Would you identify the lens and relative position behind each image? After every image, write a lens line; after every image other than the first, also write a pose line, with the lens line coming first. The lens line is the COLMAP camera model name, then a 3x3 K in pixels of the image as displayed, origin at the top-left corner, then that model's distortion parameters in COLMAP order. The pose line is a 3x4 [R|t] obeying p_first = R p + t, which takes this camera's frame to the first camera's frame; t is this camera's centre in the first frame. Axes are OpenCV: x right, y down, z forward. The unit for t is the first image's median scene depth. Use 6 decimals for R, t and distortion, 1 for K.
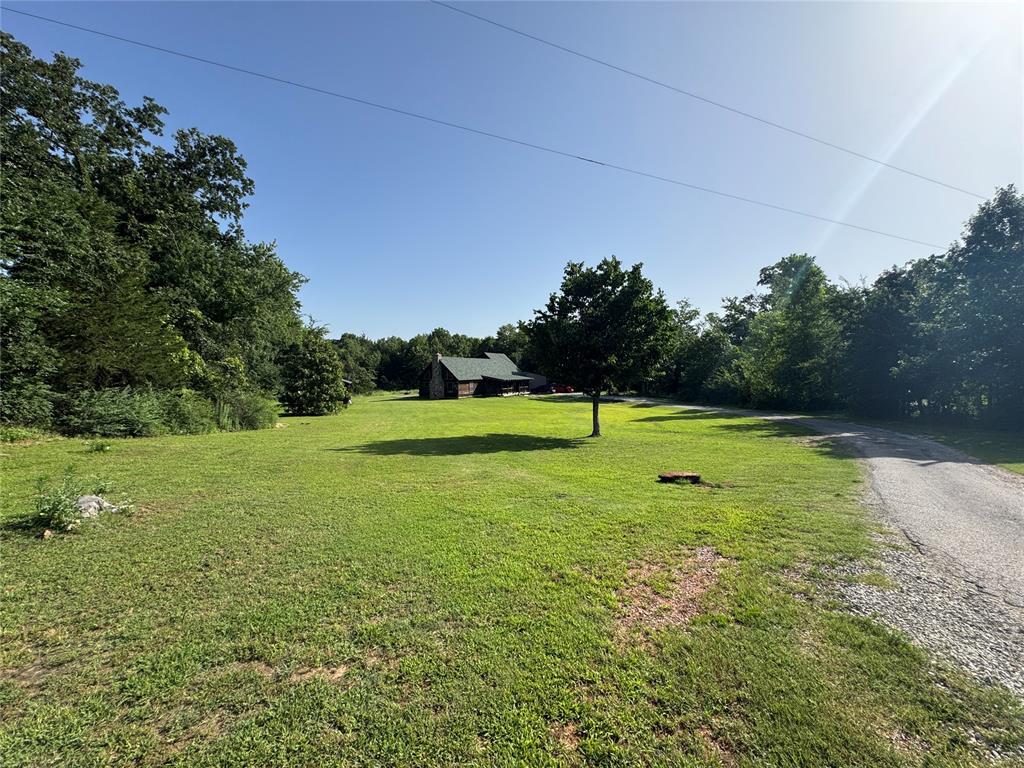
lens RADIAL K [[412.2, 0, 512.0], [0, 412.2, 384.0], [0, 0, 1]] dist [-0.018938, -0.000205]
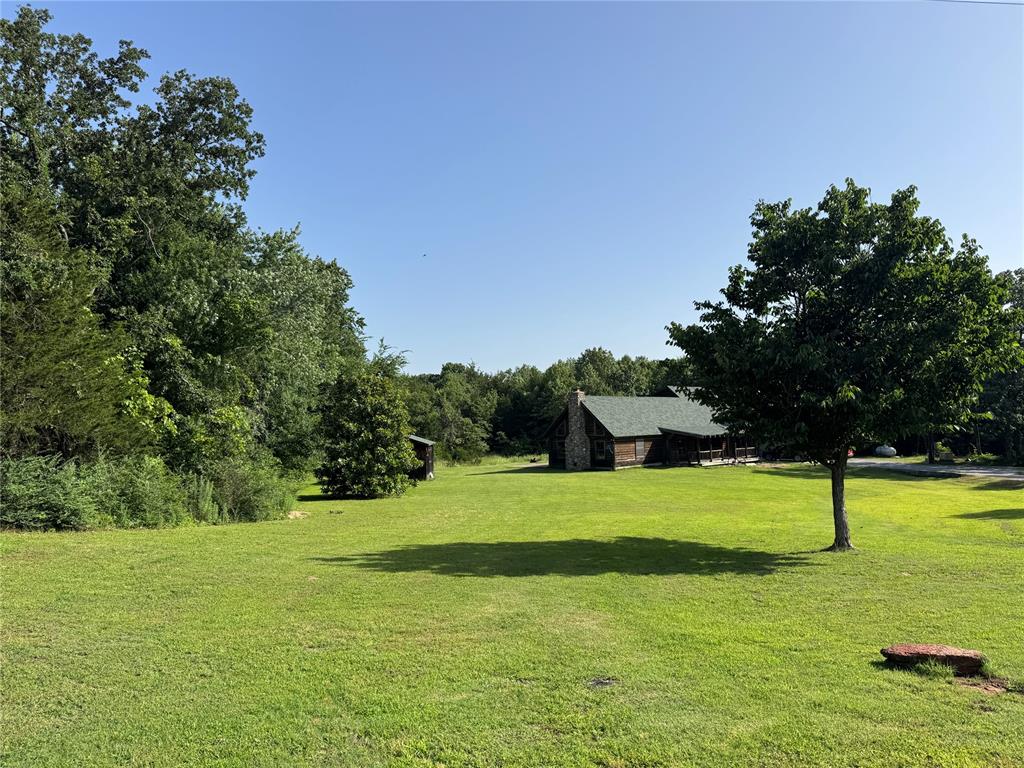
lens RADIAL K [[713.4, 0, 512.0], [0, 713.4, 384.0], [0, 0, 1]] dist [0.141140, -0.223671]
pose [[0.949839, -0.038735, -0.310330, 0.097558], [0.012791, 0.996281, -0.085203, 0.001000], [0.312476, 0.076960, 0.946803, 0.052557]]
